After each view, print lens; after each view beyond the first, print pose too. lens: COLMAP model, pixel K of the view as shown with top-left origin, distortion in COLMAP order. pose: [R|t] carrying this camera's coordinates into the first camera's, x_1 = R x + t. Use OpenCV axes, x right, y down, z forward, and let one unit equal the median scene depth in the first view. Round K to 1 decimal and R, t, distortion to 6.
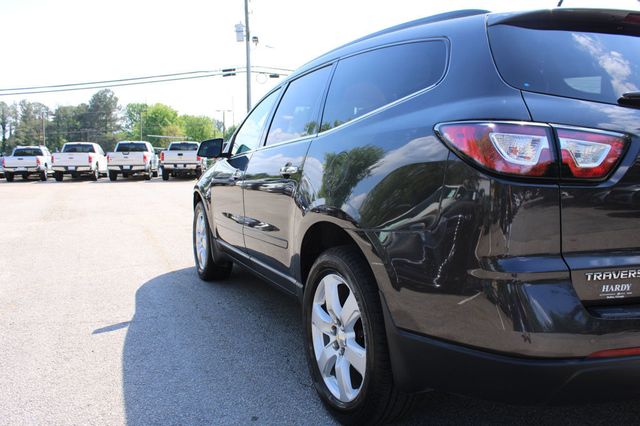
lens RADIAL K [[540.4, 0, 320.0], [0, 540.4, 213.0], [0, 0, 1]] dist [-0.169251, 0.182856]
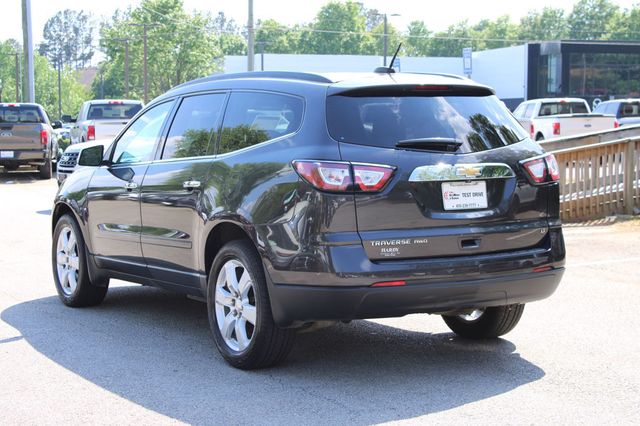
lens RADIAL K [[1125.0, 0, 320.0], [0, 1125.0, 213.0], [0, 0, 1]] dist [-0.003236, -0.021699]
pose [[0.991450, -0.019781, 0.128978, -0.120607], [0.023225, 0.999411, -0.025254, 0.069754], [-0.128403, 0.028033, 0.991326, -1.889085]]
